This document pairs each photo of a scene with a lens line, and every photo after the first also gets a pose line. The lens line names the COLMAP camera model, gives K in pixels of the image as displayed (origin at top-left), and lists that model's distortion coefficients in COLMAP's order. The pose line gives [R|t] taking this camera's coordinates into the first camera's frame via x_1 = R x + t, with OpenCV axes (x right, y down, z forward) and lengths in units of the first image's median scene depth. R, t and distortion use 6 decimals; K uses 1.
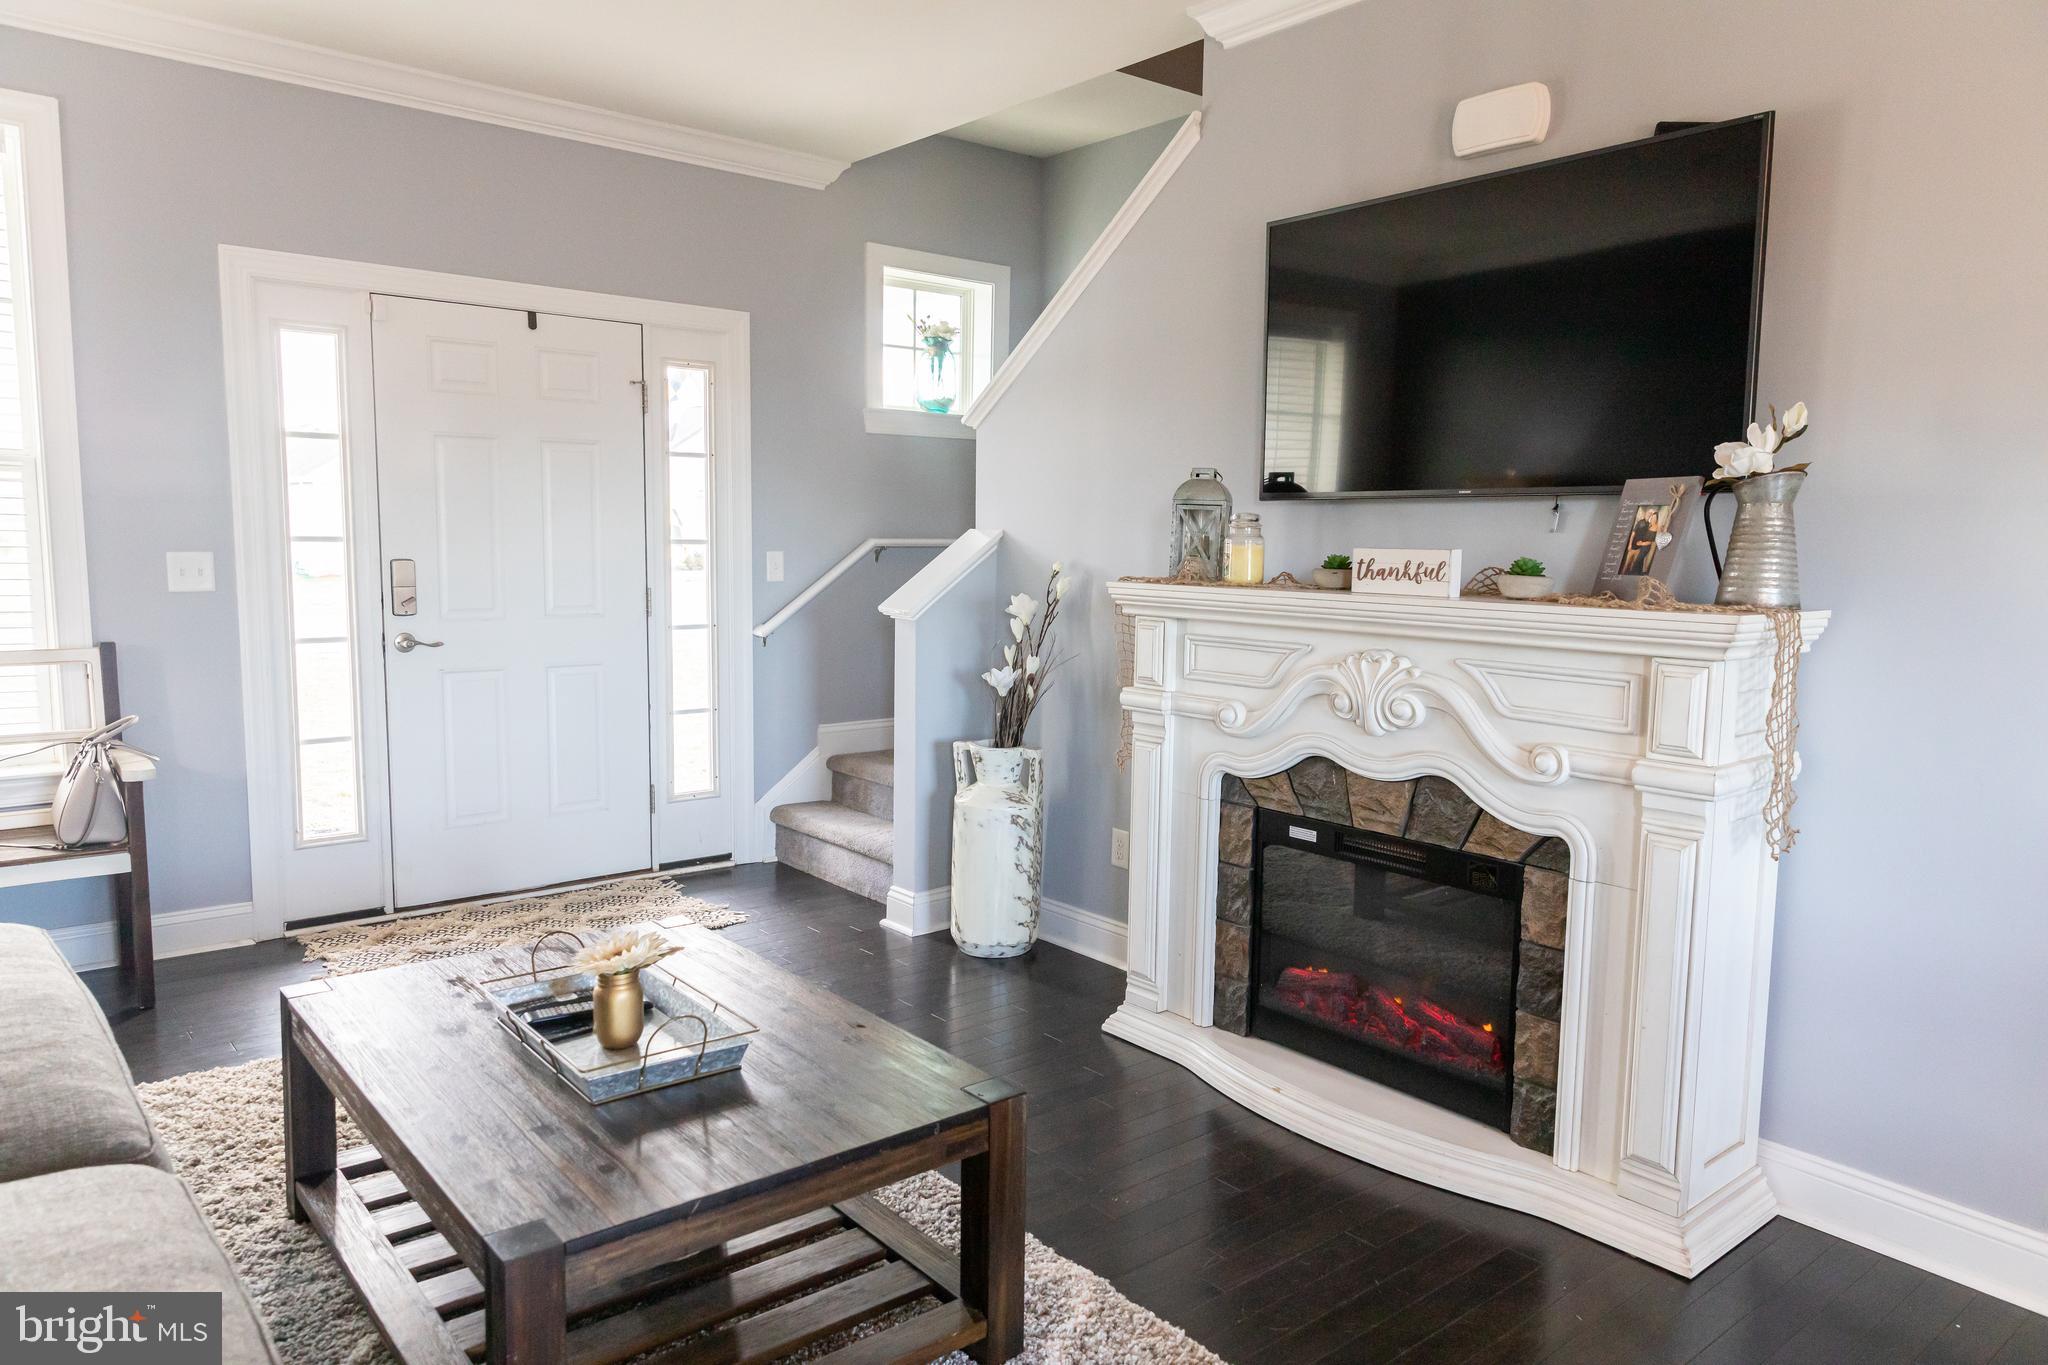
lens RADIAL K [[1354.5, 0, 1024.0], [0, 1354.5, 682.5], [0, 0, 1]] dist [0.009446, 0.000420]
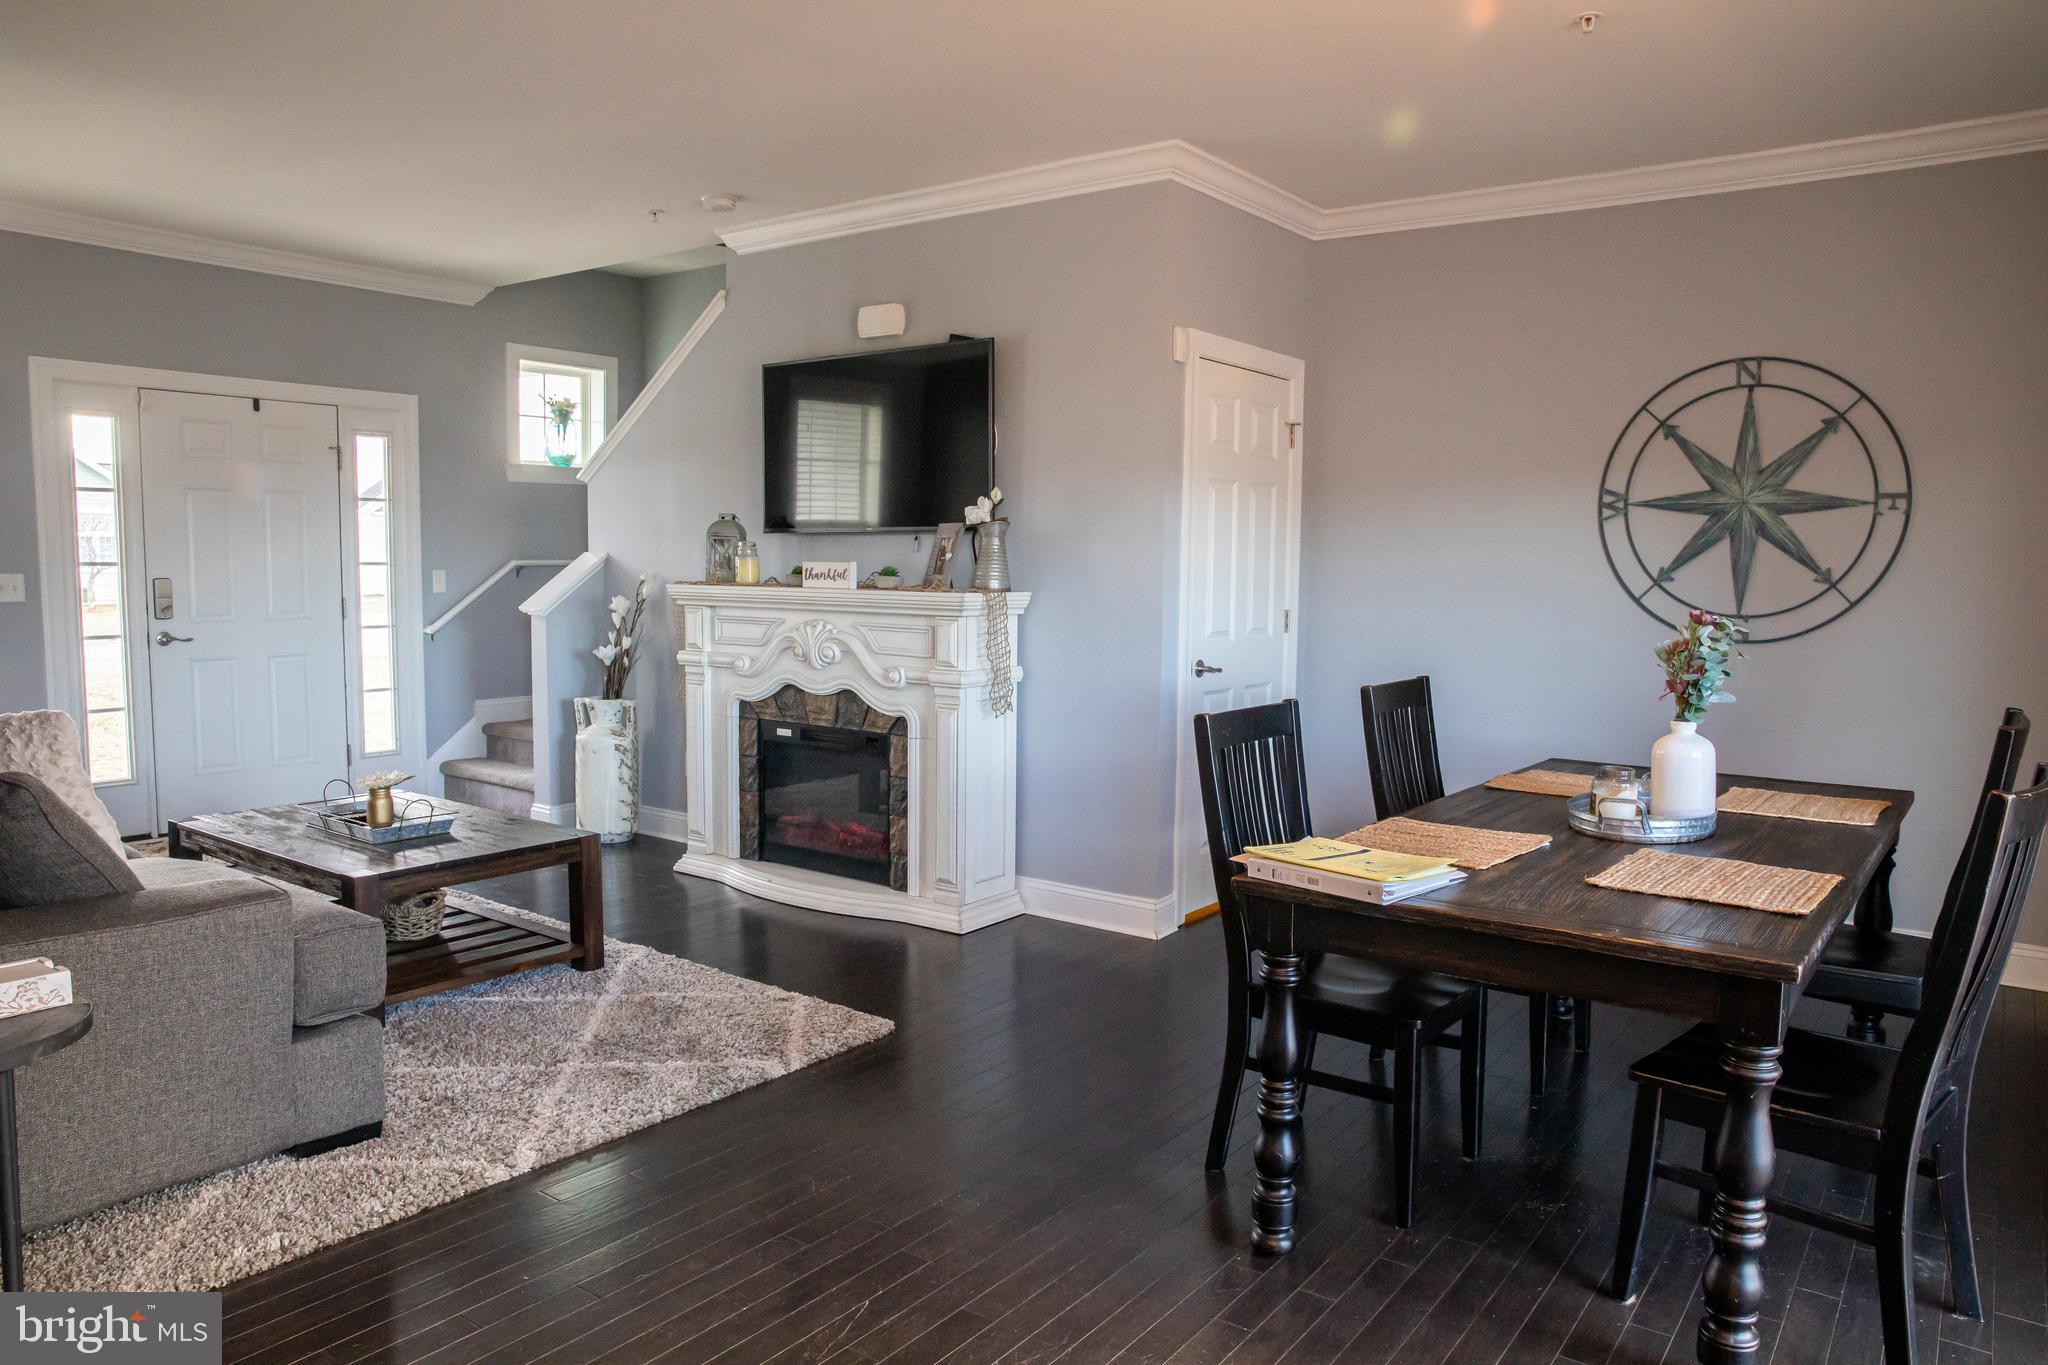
lens RADIAL K [[1401.7, 0, 1024.0], [0, 1401.7, 682.5], [0, 0, 1]] dist [-0.121553, 0.107282]
pose [[0.970953, -0.025966, 0.237859, 0.071265], [0.030012, 0.999460, -0.013403, 0.069186], [-0.237382, 0.020153, 0.971207, -0.630180]]
